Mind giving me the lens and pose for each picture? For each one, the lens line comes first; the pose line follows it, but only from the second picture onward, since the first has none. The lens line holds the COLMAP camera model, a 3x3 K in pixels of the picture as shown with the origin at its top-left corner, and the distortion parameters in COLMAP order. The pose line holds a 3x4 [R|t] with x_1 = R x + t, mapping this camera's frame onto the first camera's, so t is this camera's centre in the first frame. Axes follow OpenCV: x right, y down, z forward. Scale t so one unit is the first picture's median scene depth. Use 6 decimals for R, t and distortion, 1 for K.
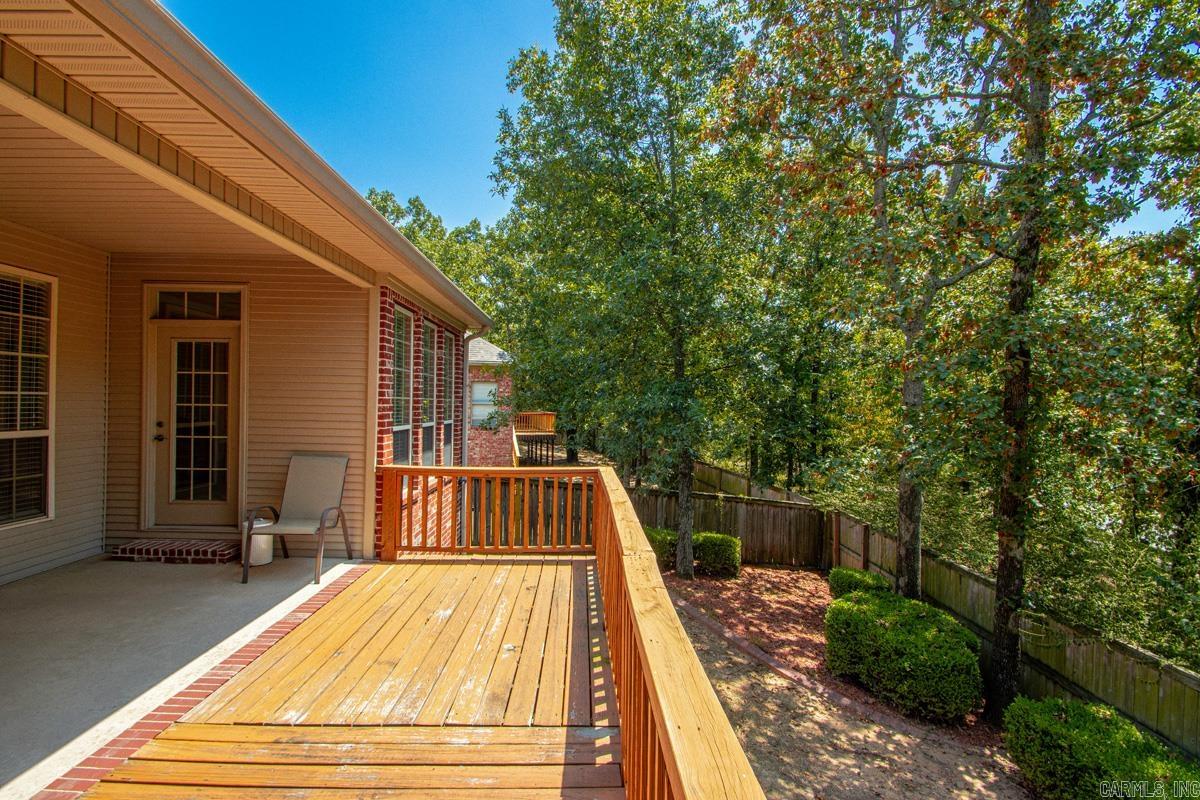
lens RADIAL K [[561.0, 0, 587.8], [0, 561.0, 403.2], [0, 0, 1]] dist [0.012174, -0.013674]
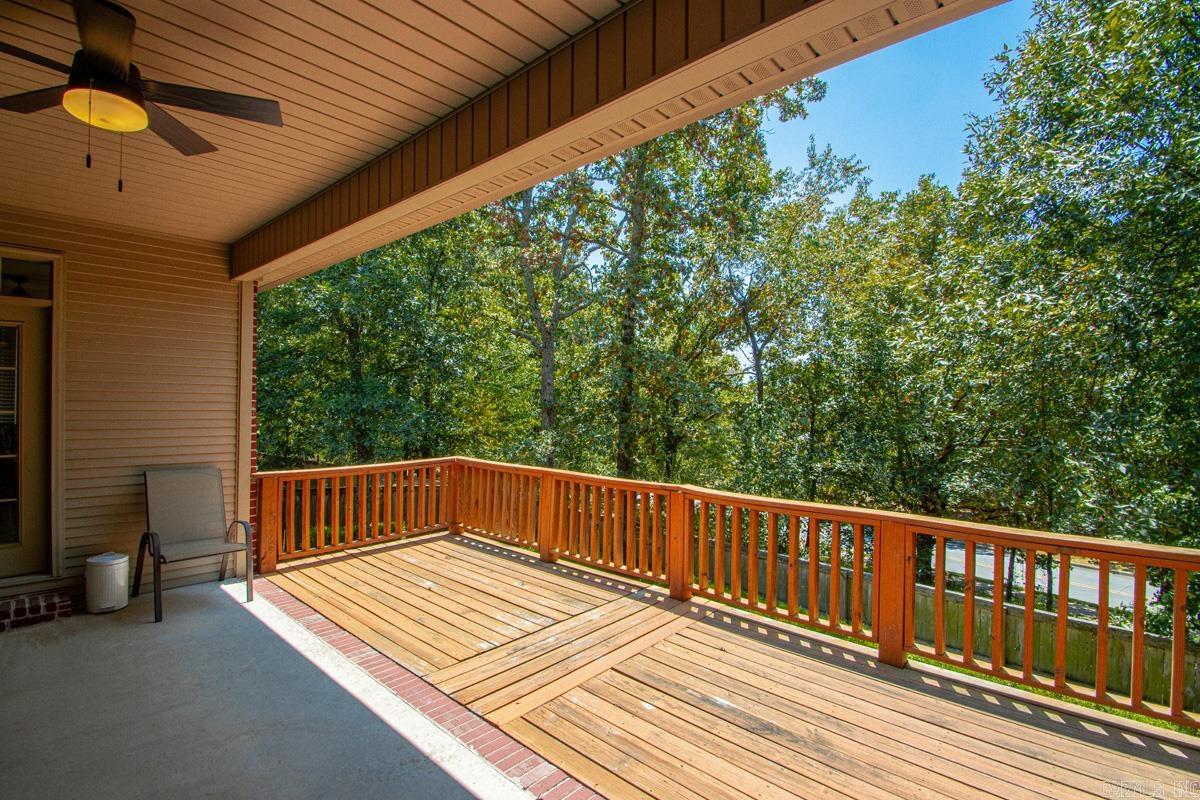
lens RADIAL K [[561.0, 0, 587.8], [0, 561.0, 403.2], [0, 0, 1]] dist [0.012174, -0.013674]
pose [[0.684368, -0.007995, 0.729093, -0.713997], [-0.002054, 0.999915, 0.012893, -0.020635], [-0.729133, -0.010321, 0.684294, -0.047144]]
